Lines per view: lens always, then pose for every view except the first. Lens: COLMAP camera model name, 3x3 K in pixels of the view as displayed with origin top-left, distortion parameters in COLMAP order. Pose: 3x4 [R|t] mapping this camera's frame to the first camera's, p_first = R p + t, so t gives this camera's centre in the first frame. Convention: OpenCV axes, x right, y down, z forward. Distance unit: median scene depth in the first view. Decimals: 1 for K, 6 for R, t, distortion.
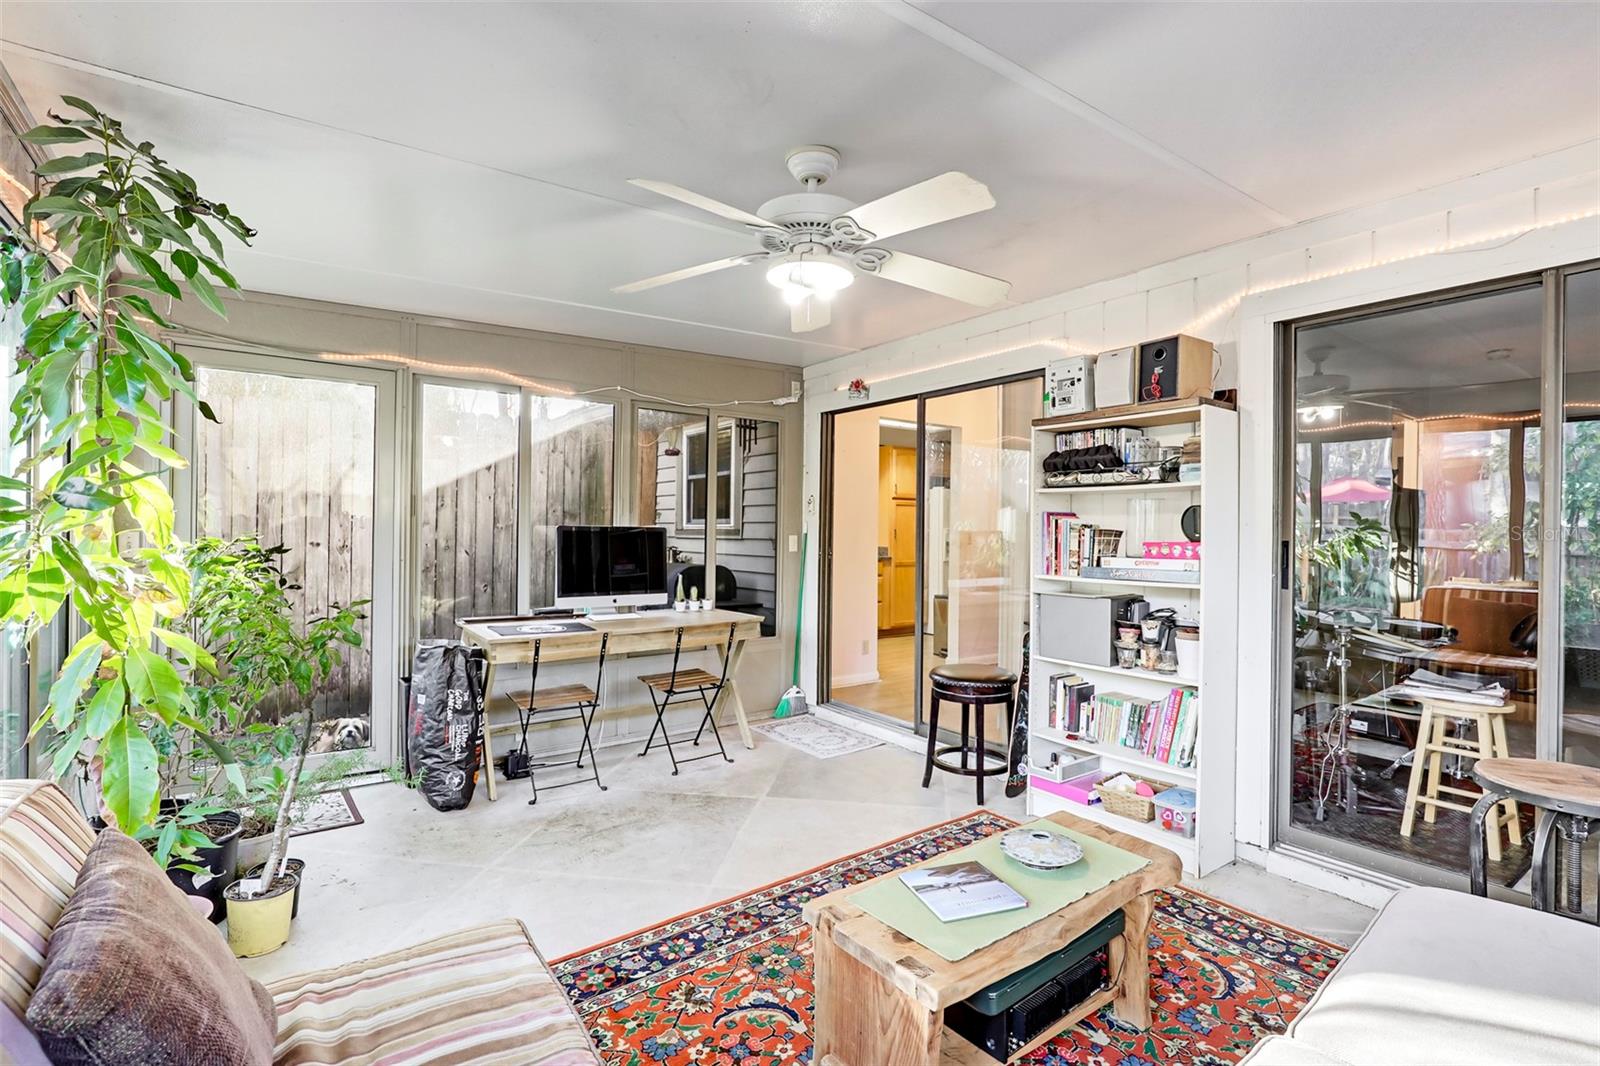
lens RADIAL K [[746.1, 0, 800.0], [0, 746.1, 533.0], [0, 0, 1]] dist [-0.002324, 0.000284]
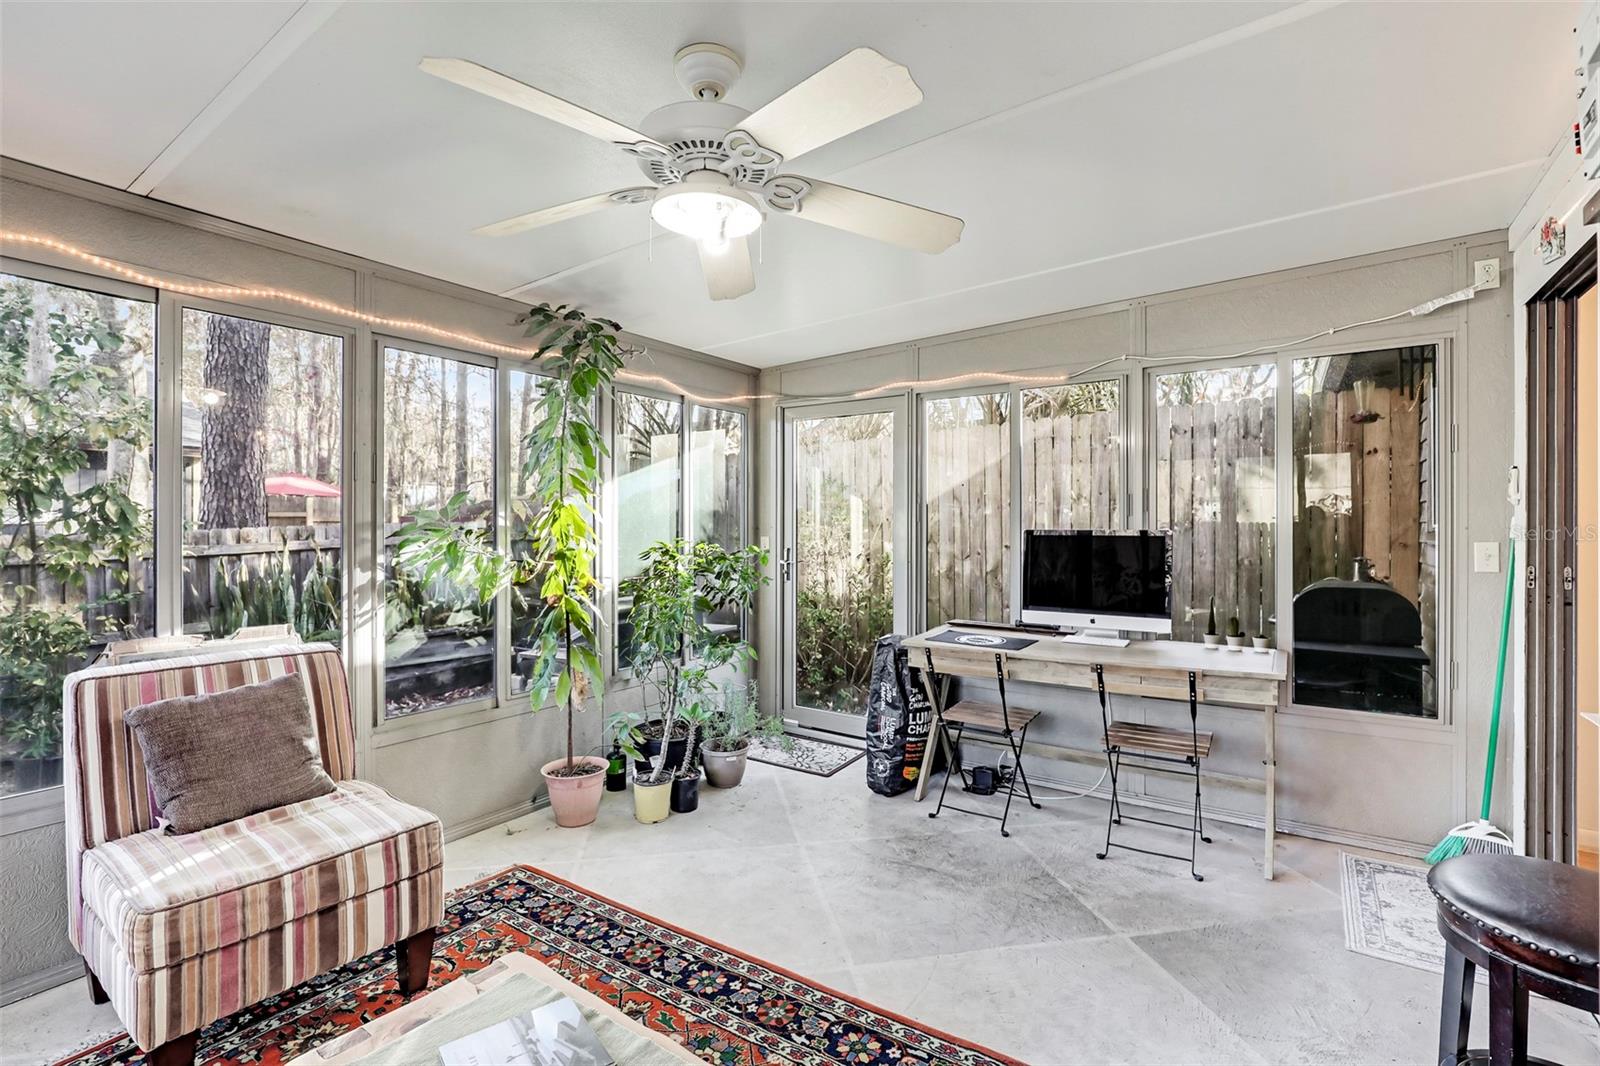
lens RADIAL K [[728.2, 0, 803.9], [0, 728.2, 527.3], [0, 0, 1]] dist [-0.014820, 0.000922]
pose [[0.321593, -0.013472, -0.946782, 0.692833], [0.001274, 0.999904, -0.013795, -0.001693], [0.946877, 0.003230, 0.321579, 0.762866]]
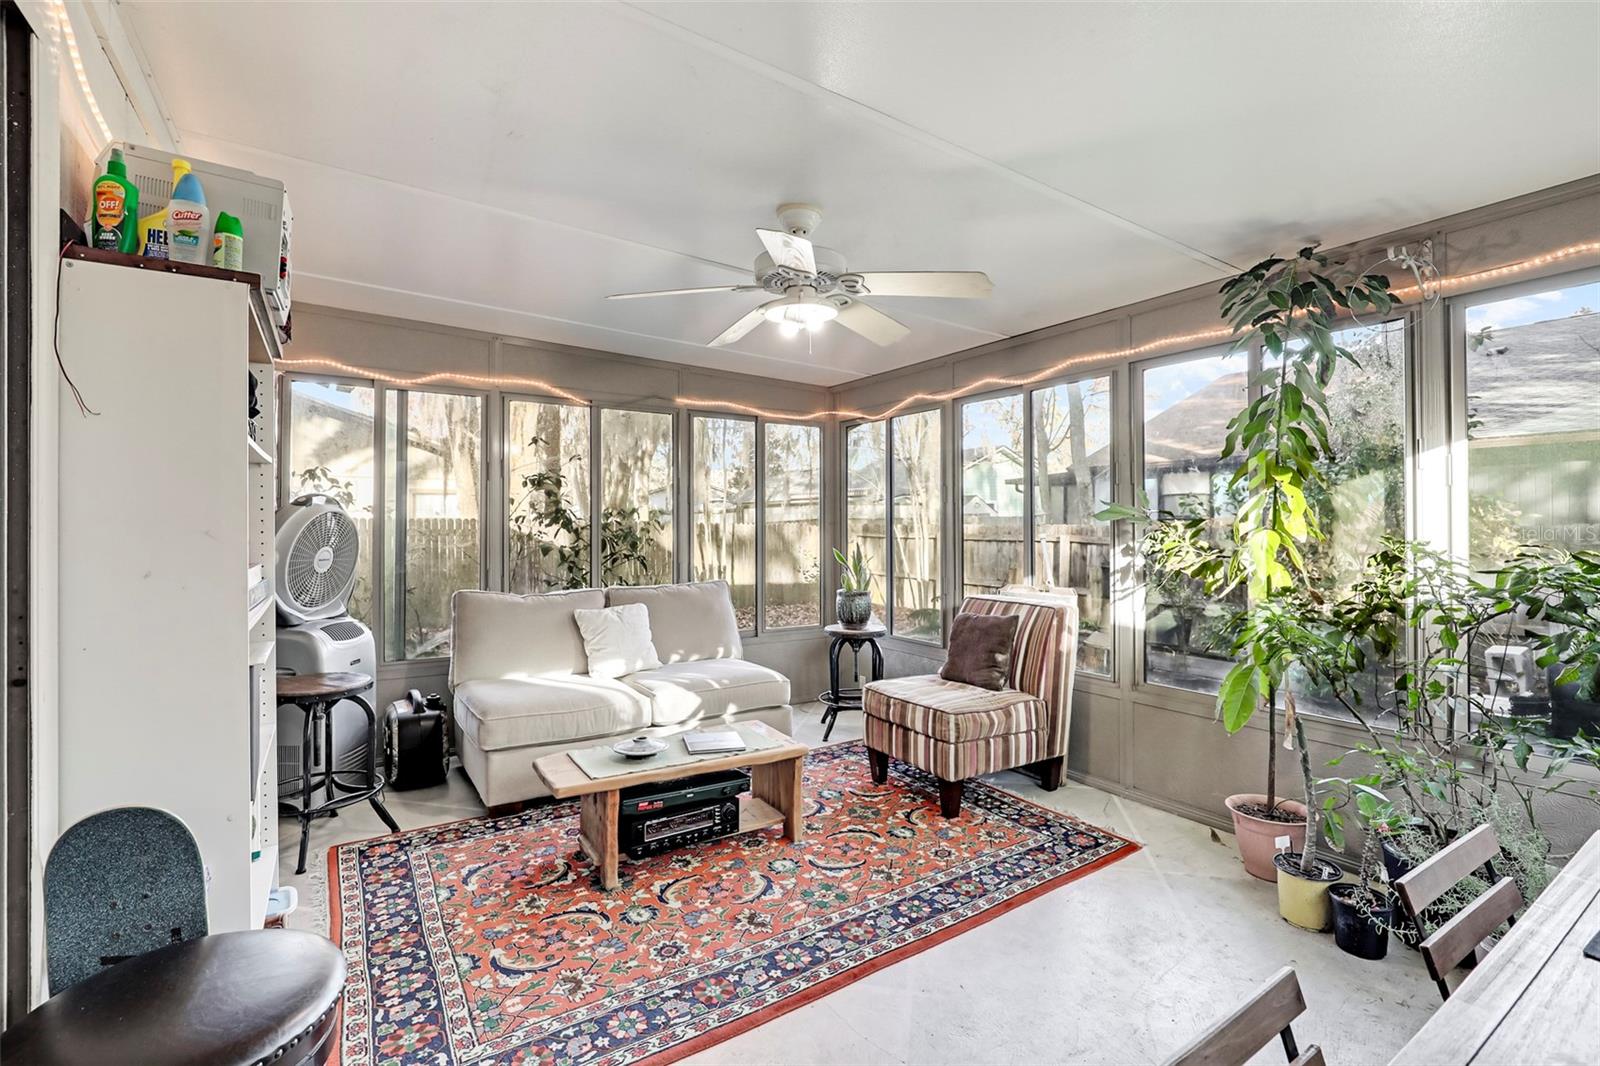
lens RADIAL K [[730.8, 0, 799.1], [0, 730.8, 512.0], [0, 0, 1]] dist [-0.000793, 0.000257]
pose [[-0.998237, -0.008075, 0.058808, -0.049506], [-0.008600, 0.999925, -0.008680, -0.017919], [-0.058734, -0.009170, -0.998232, 1.948917]]
